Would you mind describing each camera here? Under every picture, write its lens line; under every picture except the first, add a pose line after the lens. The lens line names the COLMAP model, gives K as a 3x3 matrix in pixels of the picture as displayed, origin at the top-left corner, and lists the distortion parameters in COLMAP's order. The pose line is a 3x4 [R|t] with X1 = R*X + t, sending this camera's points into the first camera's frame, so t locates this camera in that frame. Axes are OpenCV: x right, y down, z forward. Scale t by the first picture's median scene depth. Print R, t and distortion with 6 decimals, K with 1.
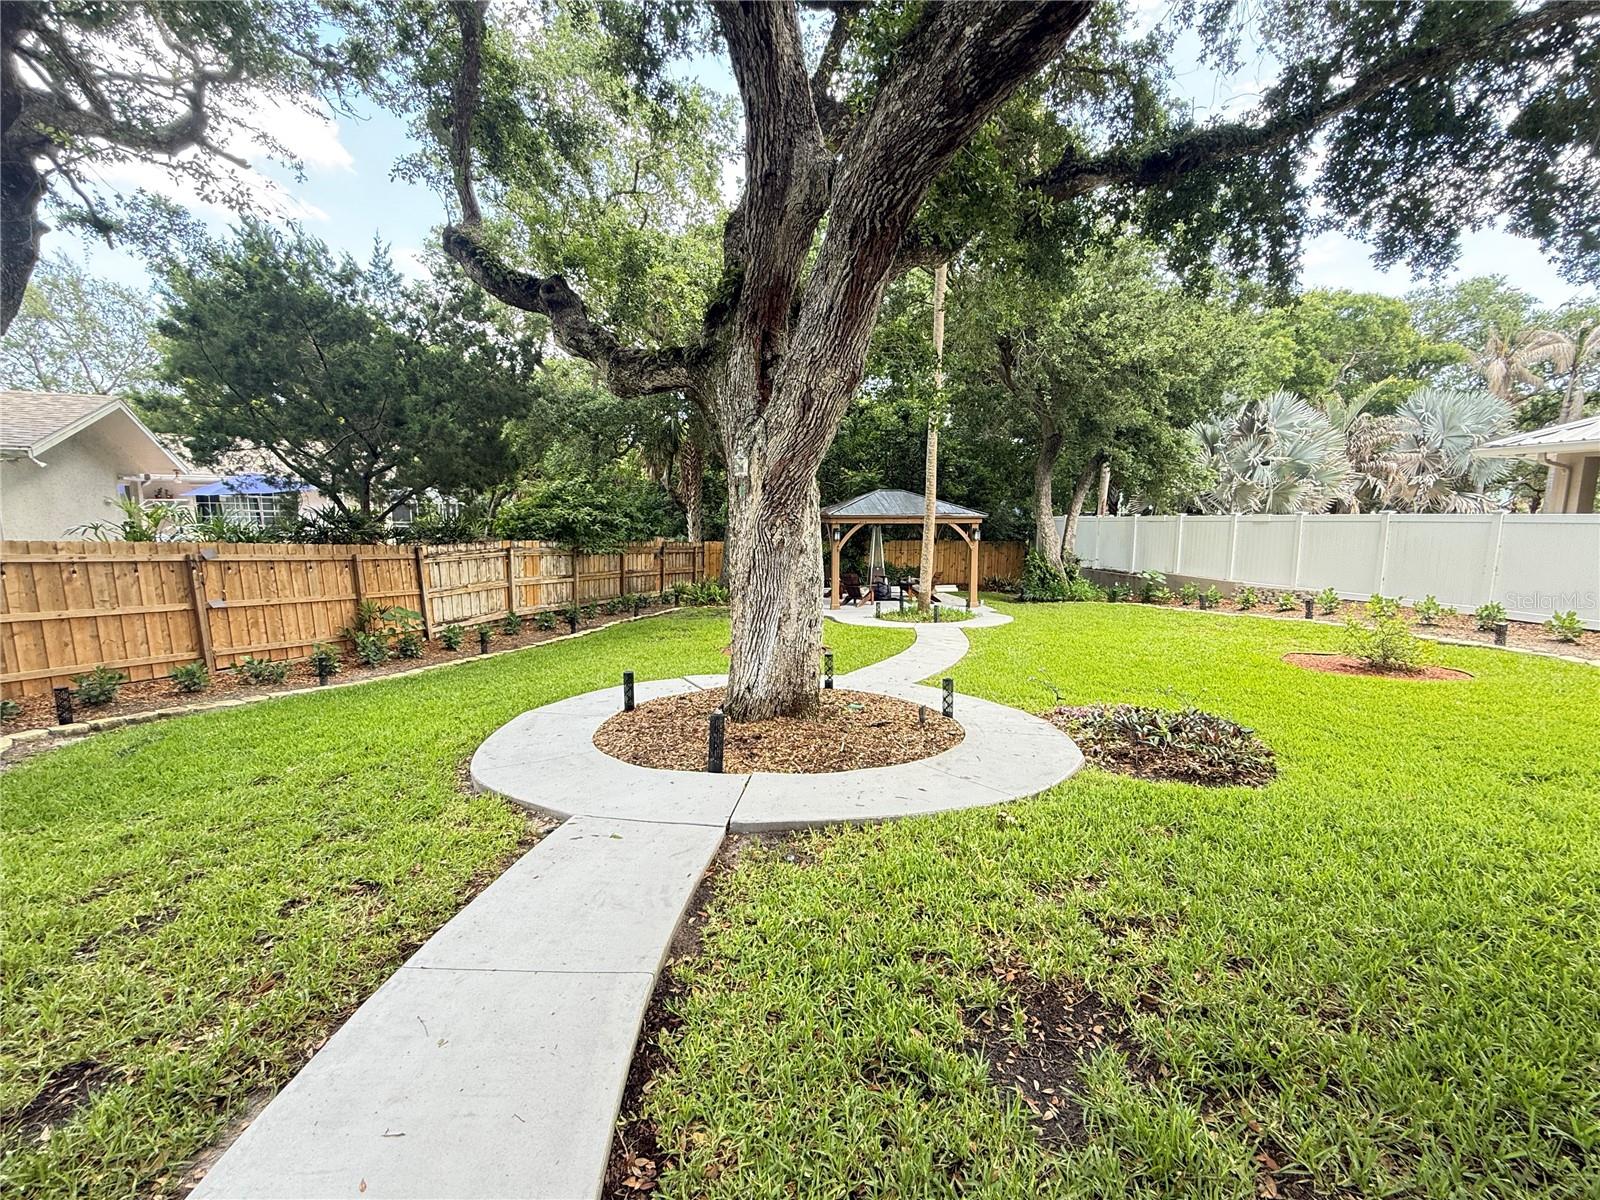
lens RADIAL K [[663.2, 0, 798.7], [0, 663.2, 611.6], [0, 0, 1]] dist [0.000434, -0.000493]
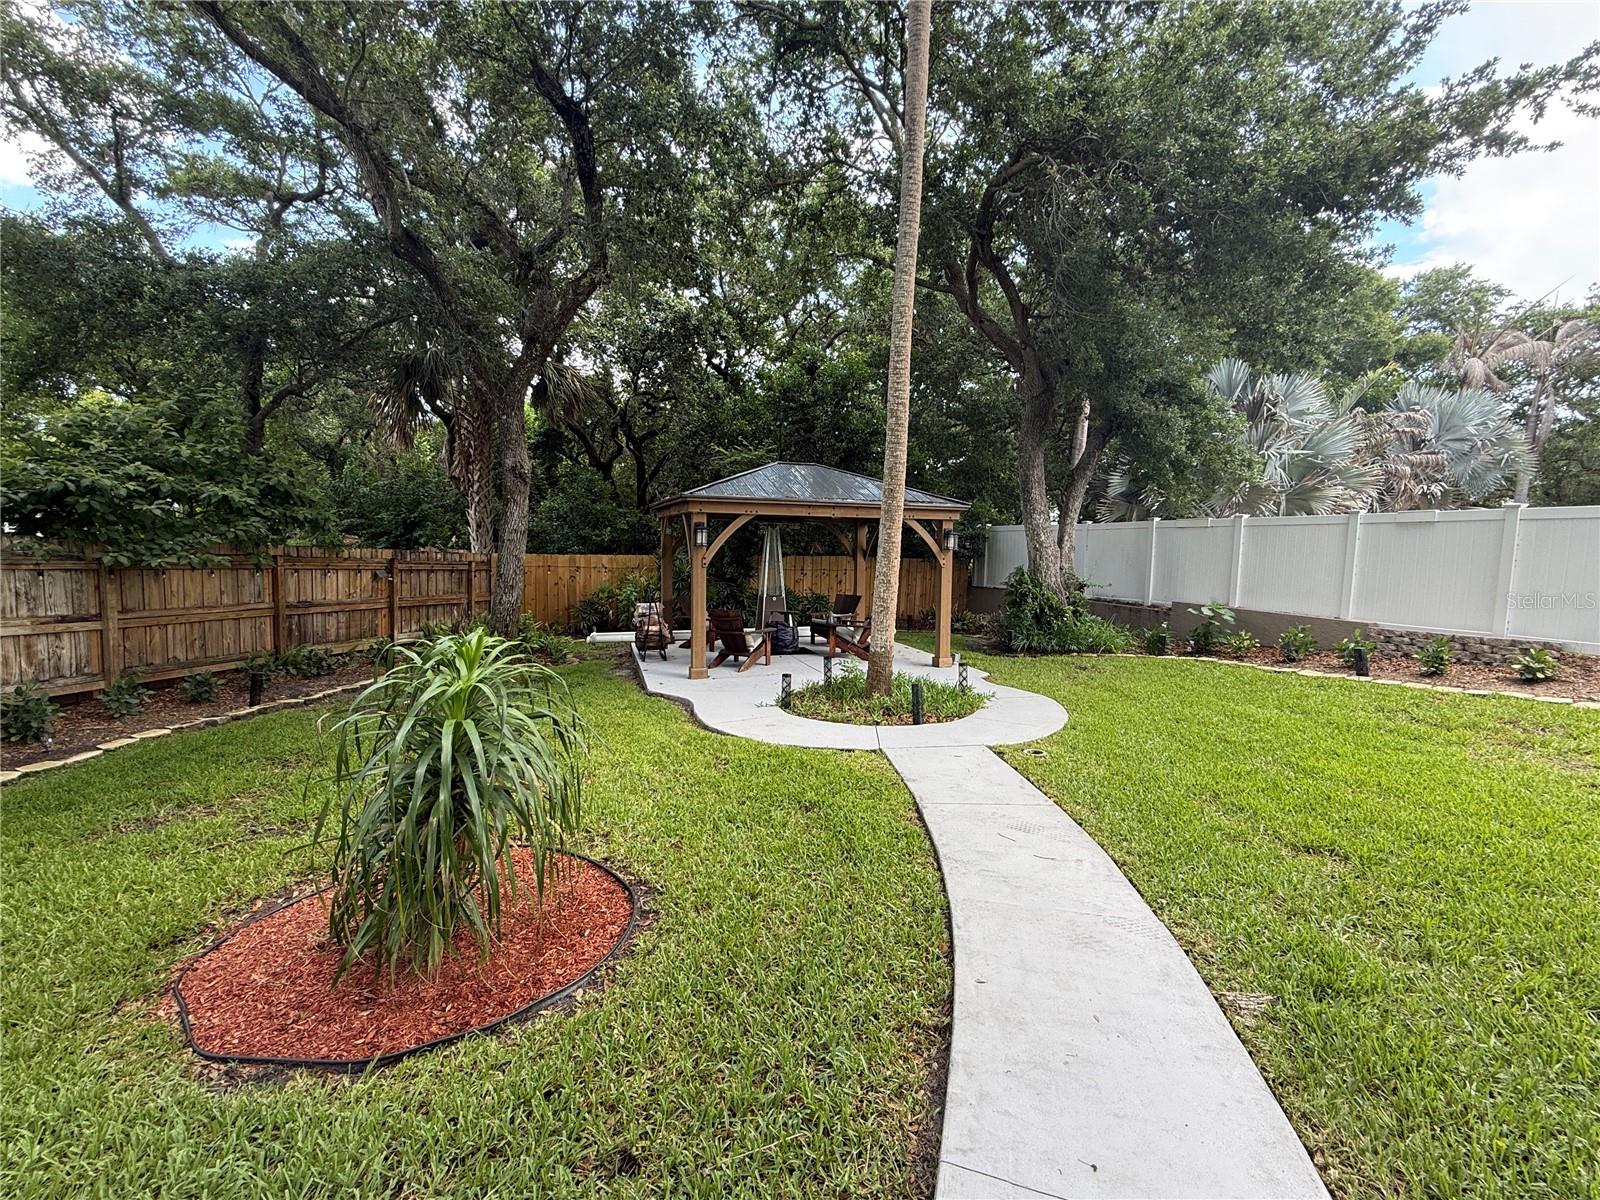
lens RADIAL K [[663.2, 0, 793.7], [0, 663.2, 600.4], [0, 0, 1]] dist [0.000434, -0.000493]
pose [[0.985082, 0.000454, 0.172083, 0.037020], [0.008665, 0.998597, -0.052239, -0.034384], [-0.171865, 0.052951, 0.983696, 0.447842]]
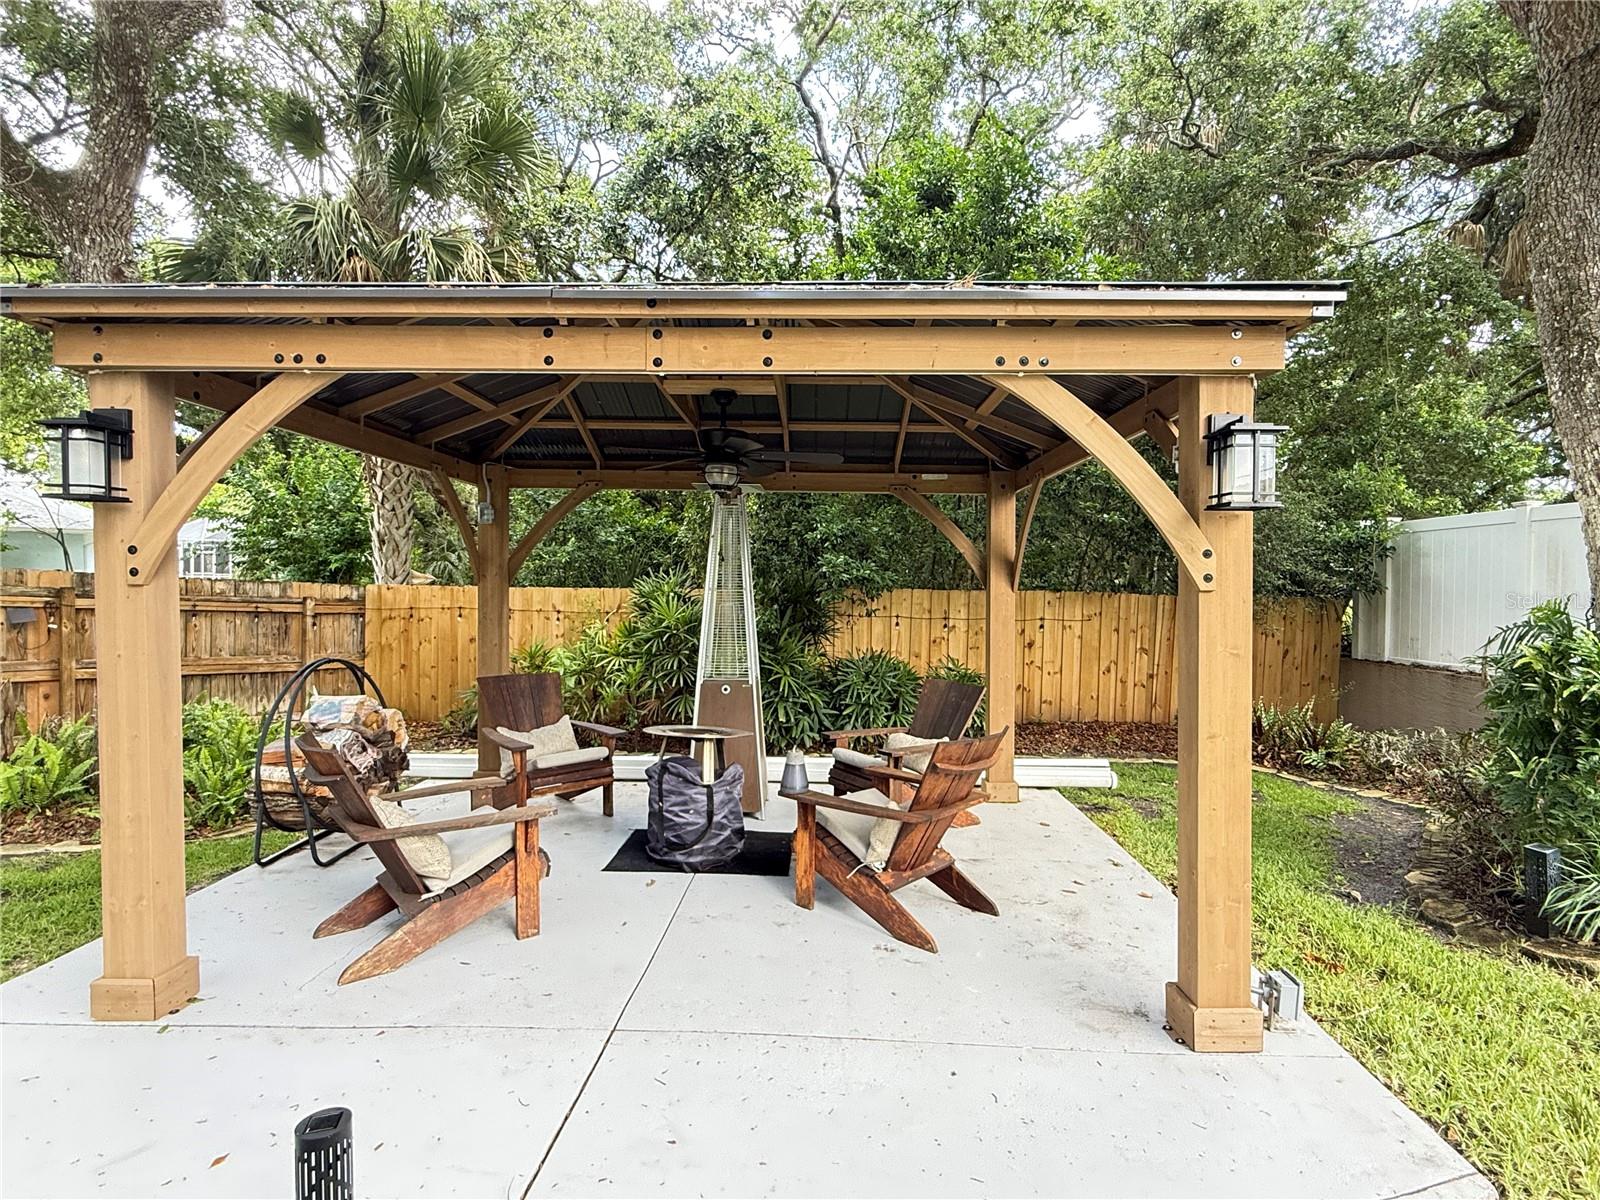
lens RADIAL K [[786.9, 0, 798.1], [0, 786.9, 602.6], [0, 0, 1]] dist [0.001149, -0.000072]
pose [[0.984985, 0.011909, -0.172228, 0.205419], [-0.033318, 0.991976, -0.121954, -0.067504], [0.169394, 0.125861, 0.977479, 0.815055]]
